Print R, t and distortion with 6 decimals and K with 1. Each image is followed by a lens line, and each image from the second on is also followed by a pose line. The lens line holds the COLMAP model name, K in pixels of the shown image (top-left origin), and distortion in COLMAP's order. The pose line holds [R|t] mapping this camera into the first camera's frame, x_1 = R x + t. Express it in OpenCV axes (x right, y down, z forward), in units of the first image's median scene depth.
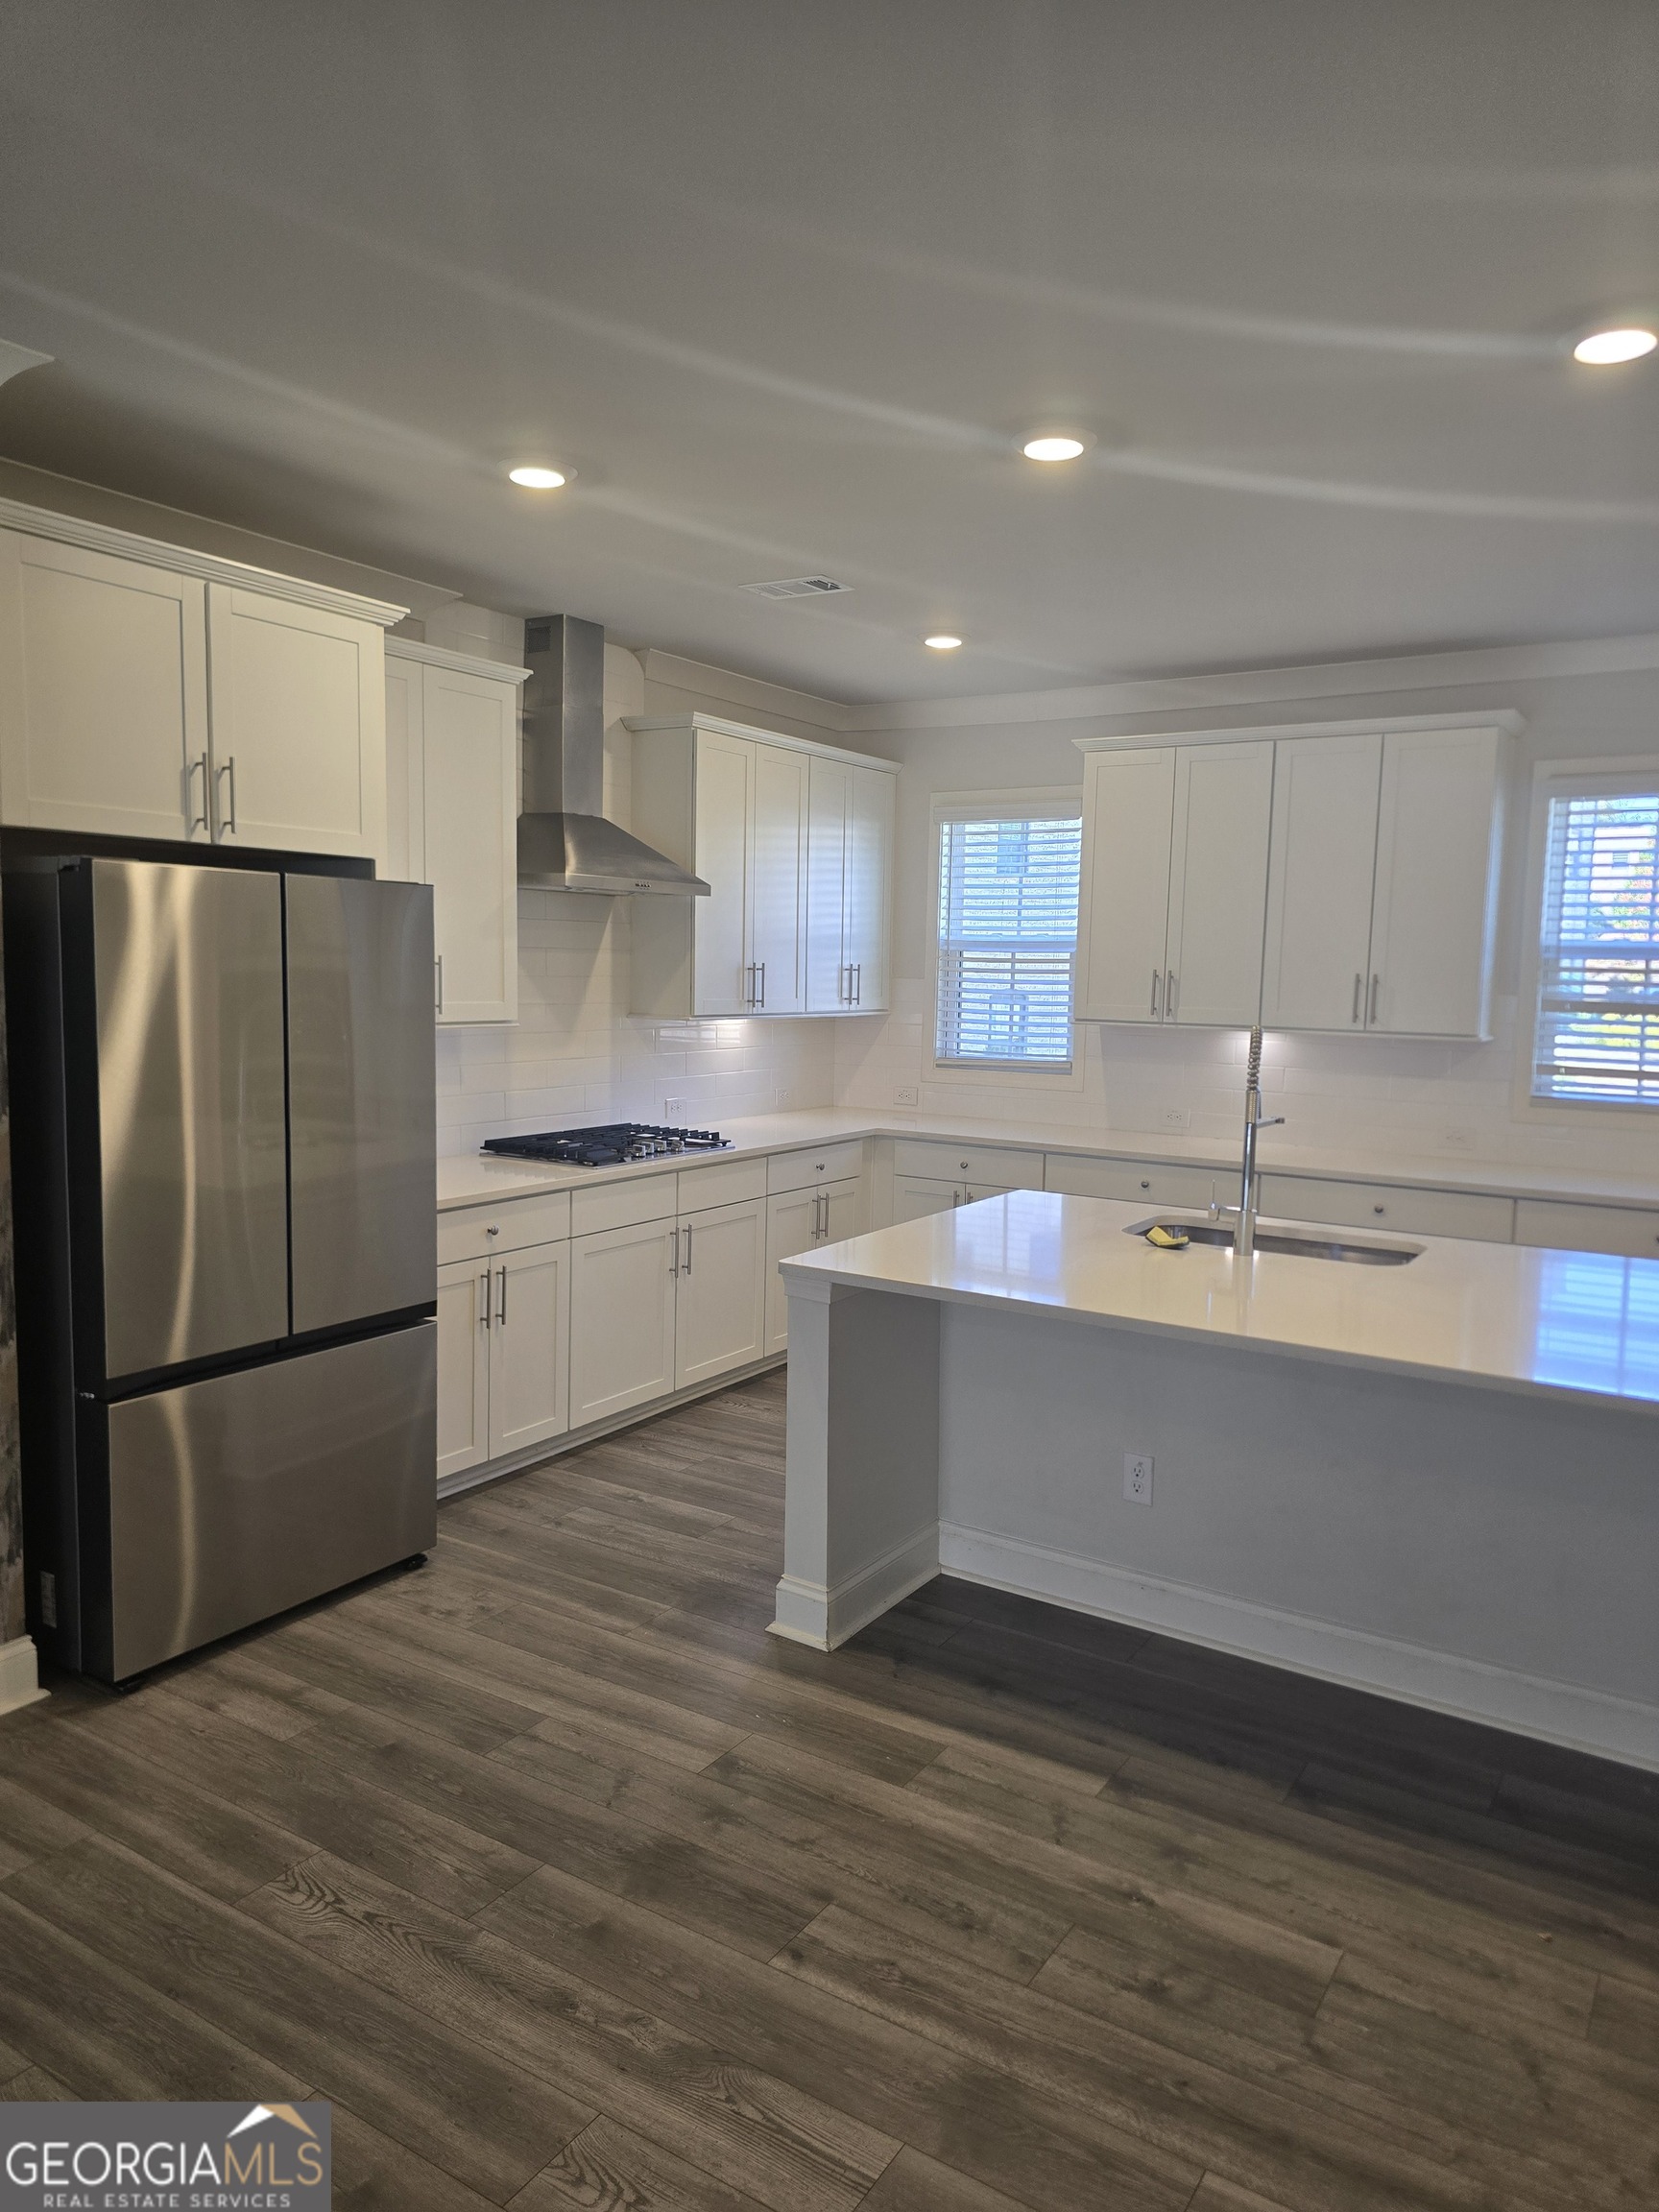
lens RADIAL K [[1494.5, 0, 845.3], [0, 1494.5, 1099.8], [0, 0, 1]] dist [0.051068, -0.043469]
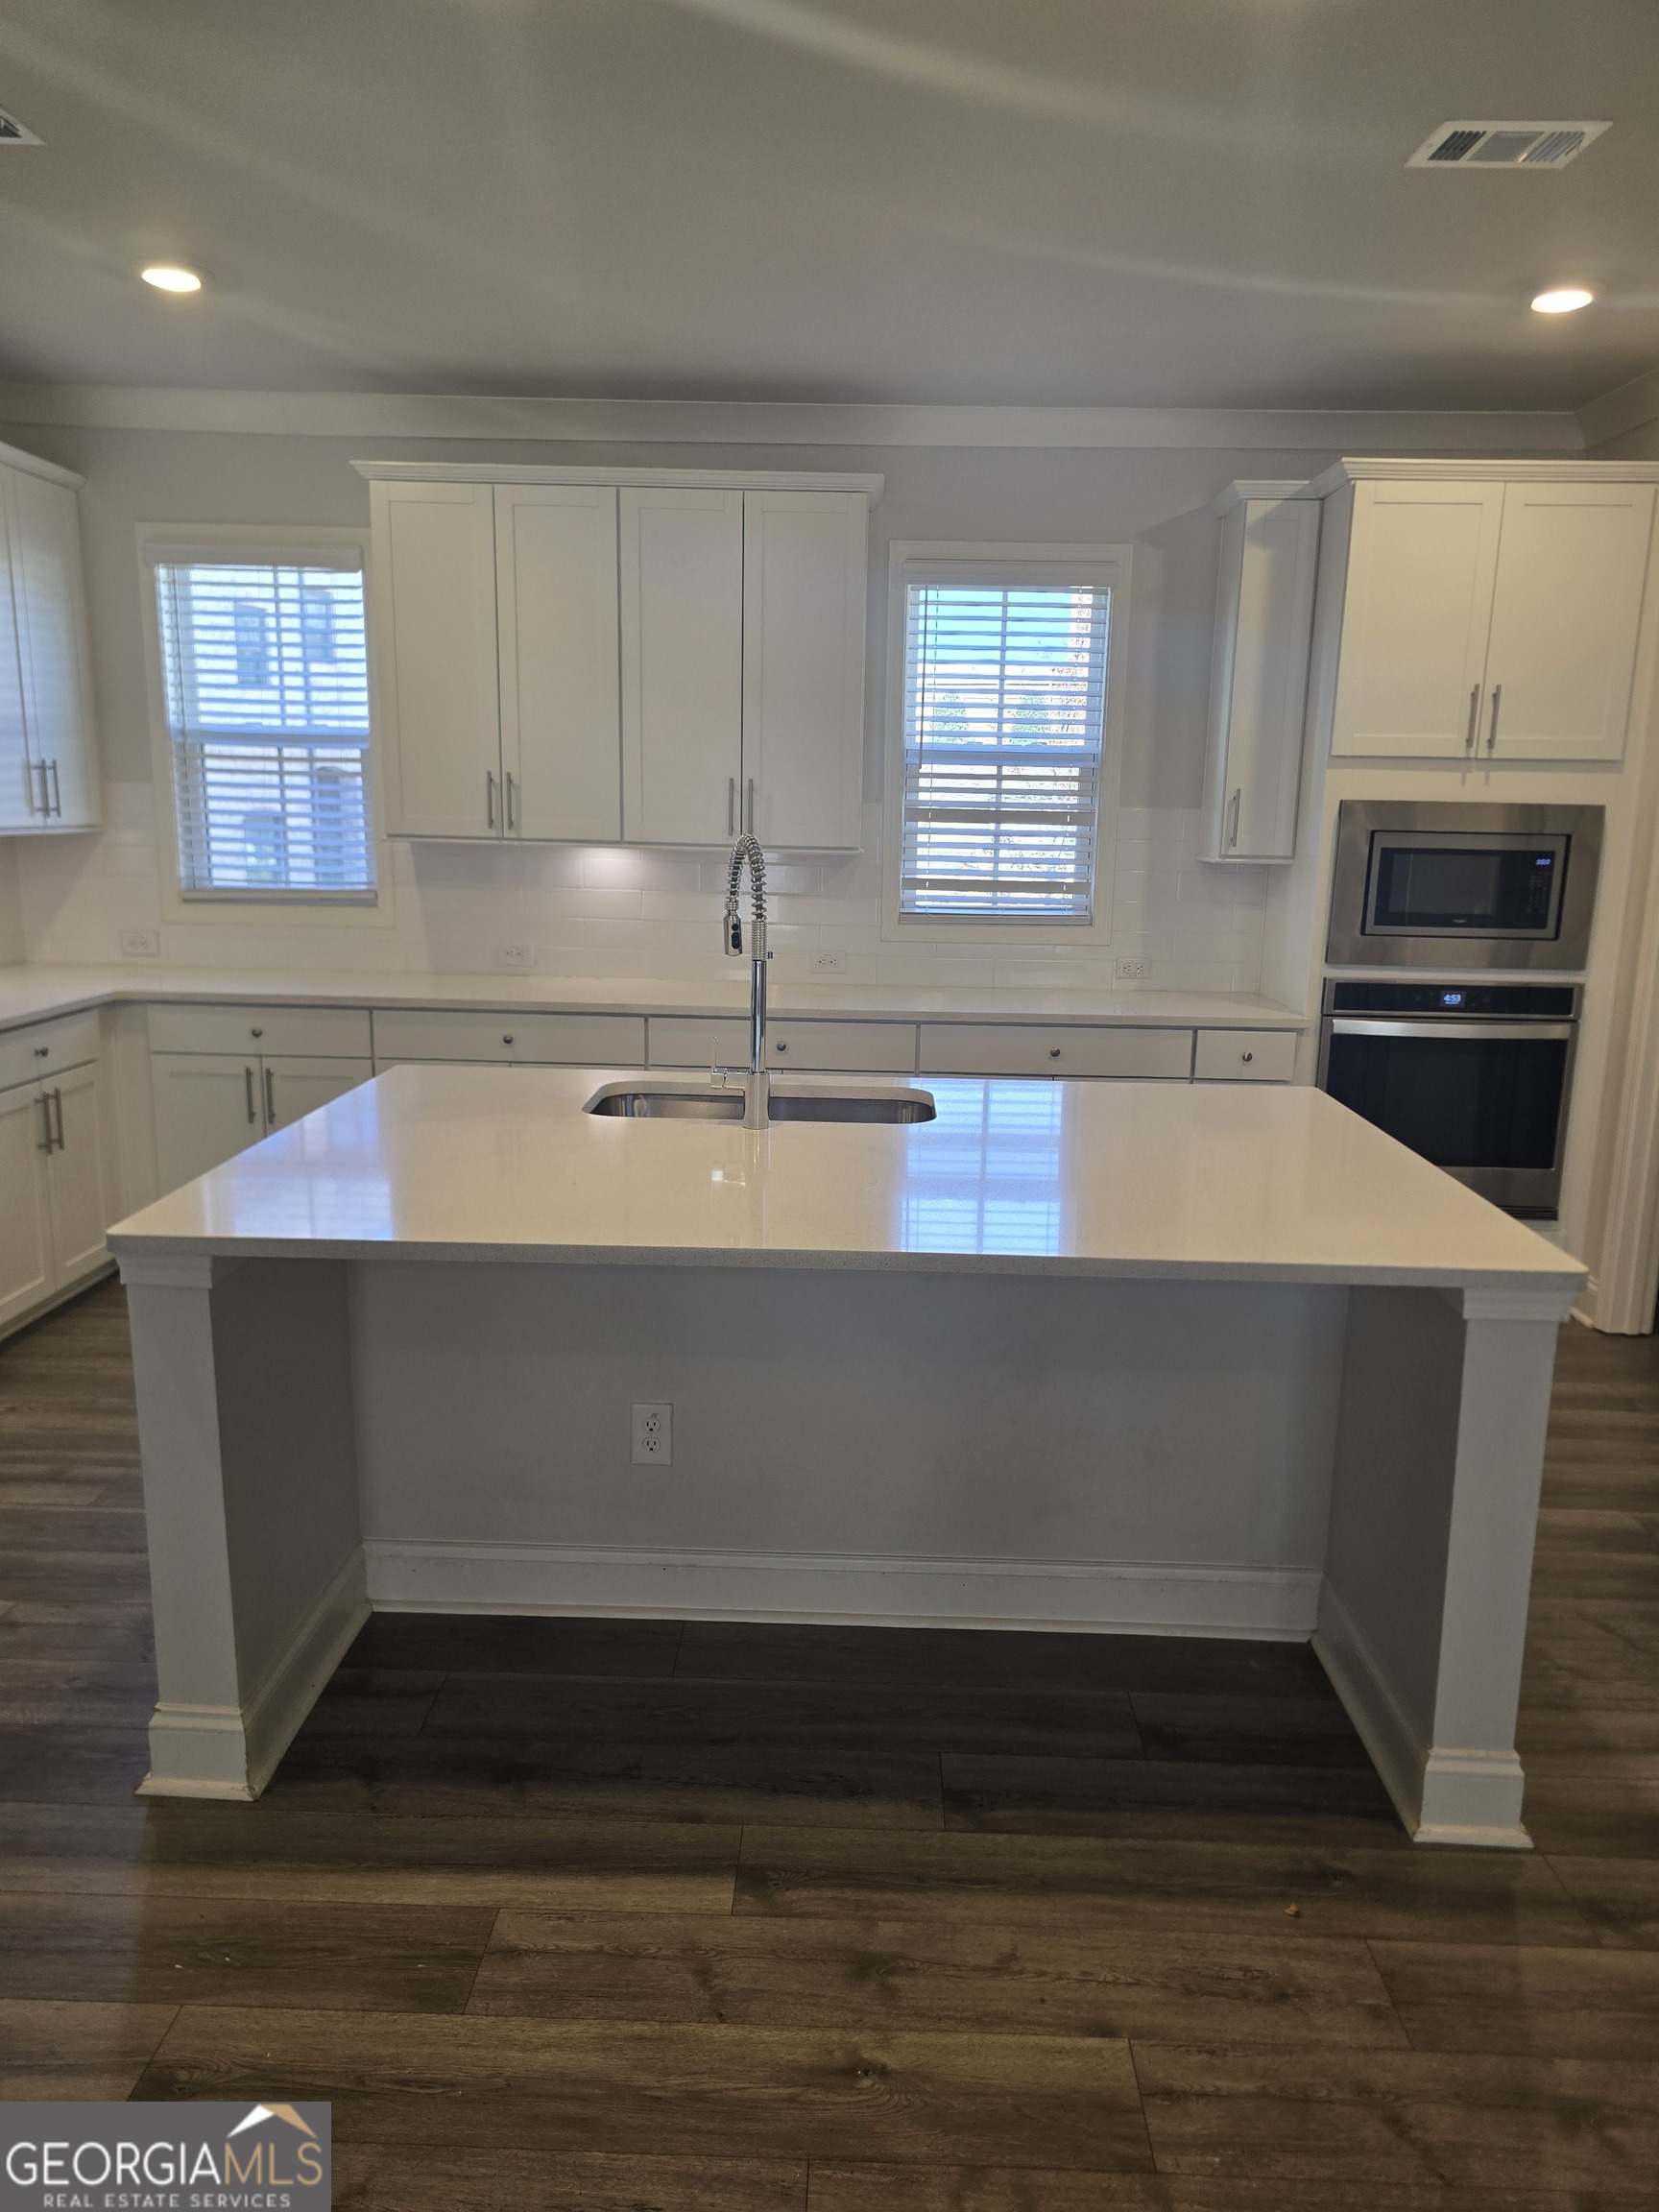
lens RADIAL K [[1494.5, 0, 860.6], [0, 1494.5, 1101.3], [0, 0, 1]] dist [0.051068, -0.043469]
pose [[0.852282, -0.104302, 0.512578, -0.088815], [0.044048, 0.990749, 0.128362, -0.009630], [-0.521225, -0.086823, 0.848992, 0.311306]]
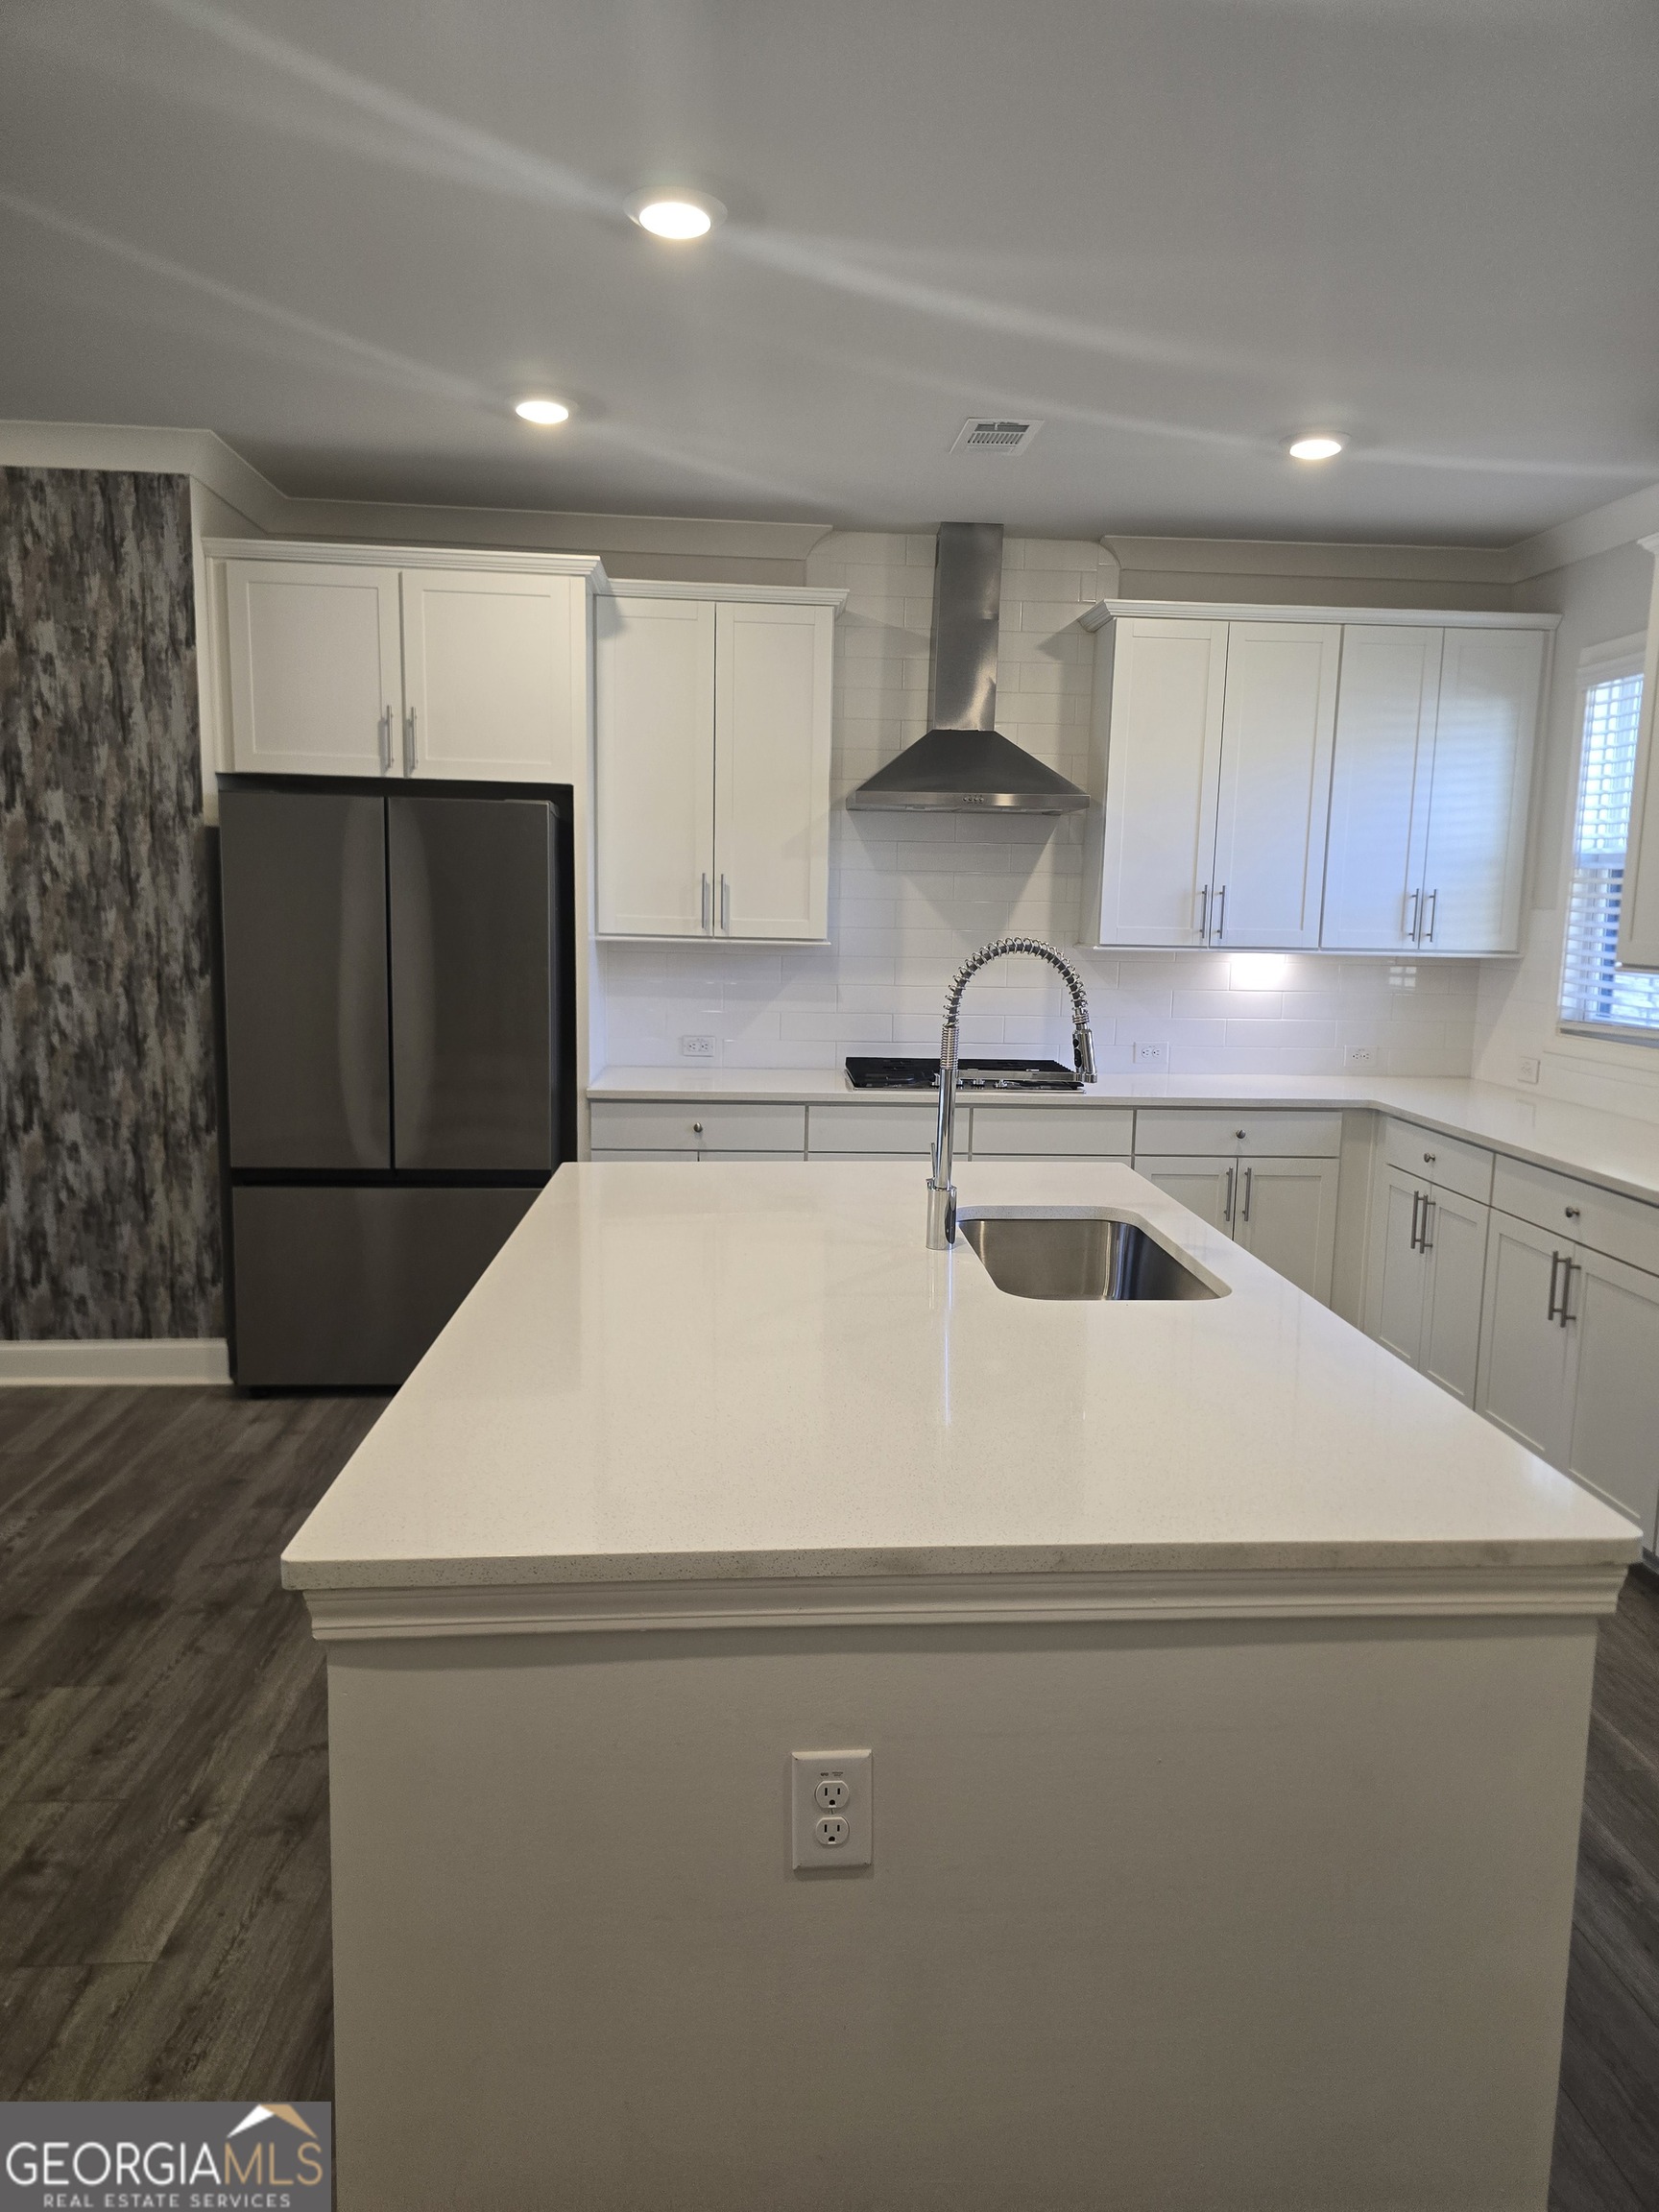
lens RADIAL K [[1494.5, 0, 830.6], [0, 1494.5, 1094.2], [0, 0, 1]] dist [0.051068, -0.043469]
pose [[0.592759, 0.098408, -0.799345, 0.812172], [-0.085969, 0.994568, 0.058691, -0.009278], [0.800778, 0.033929, 0.597999, 0.525152]]
